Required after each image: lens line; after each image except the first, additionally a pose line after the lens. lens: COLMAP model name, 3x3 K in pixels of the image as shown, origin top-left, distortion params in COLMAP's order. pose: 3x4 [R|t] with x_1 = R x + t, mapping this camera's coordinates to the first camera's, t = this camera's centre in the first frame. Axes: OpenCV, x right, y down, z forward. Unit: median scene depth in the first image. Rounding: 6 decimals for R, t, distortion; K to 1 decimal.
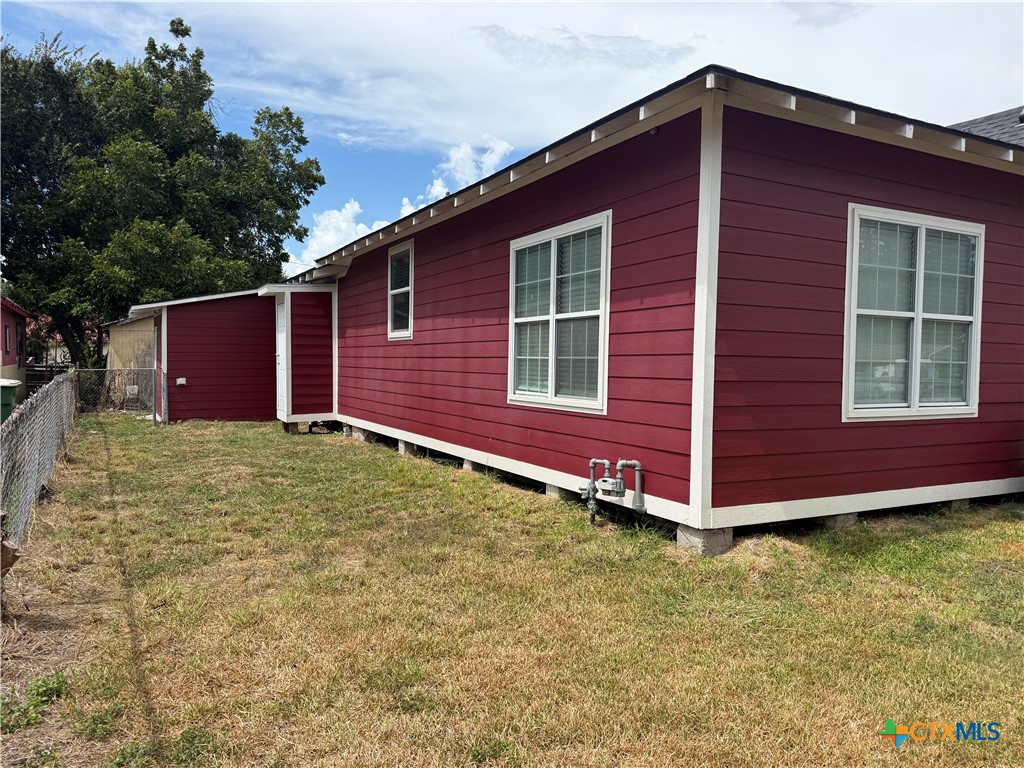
lens RADIAL K [[721.0, 0, 511.1], [0, 721.0, 380.0], [0, 0, 1]] dist [0.110836, -0.147611]
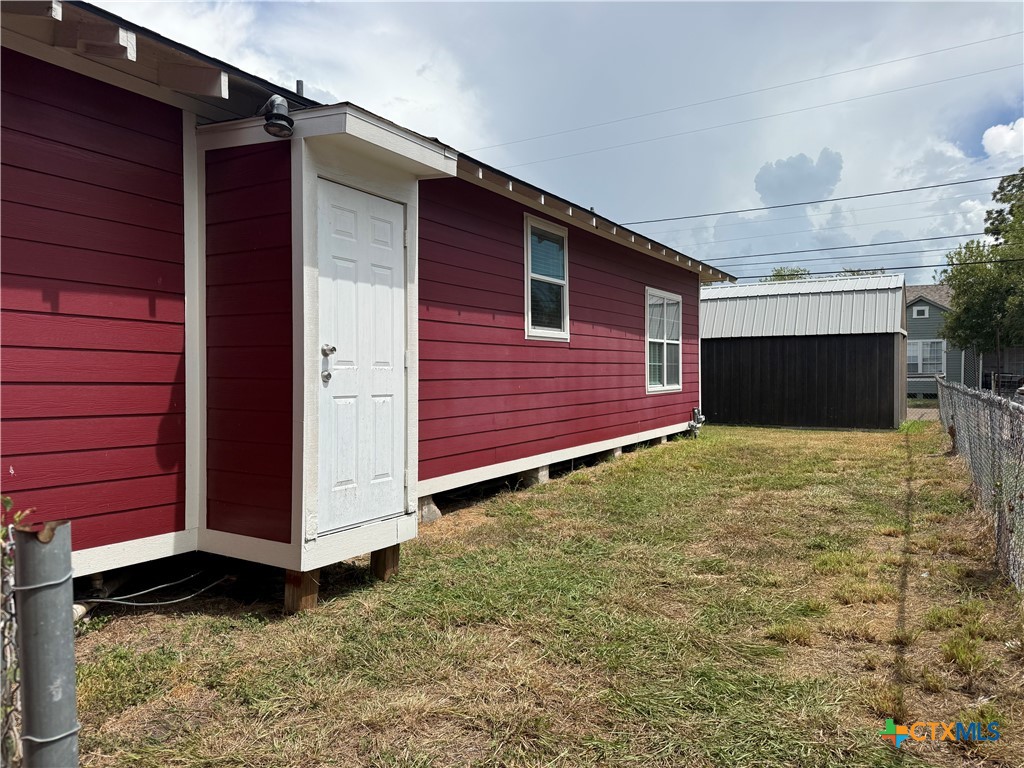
lens RADIAL K [[721.0, 0, 511.1], [0, 721.0, 380.0], [0, 0, 1]] dist [0.110836, -0.147611]
pose [[-0.523061, -0.027564, 0.851849, -1.226838], [0.013416, 0.999087, 0.040566, -0.067416], [-0.852189, 0.032647, -0.522214, 2.184079]]
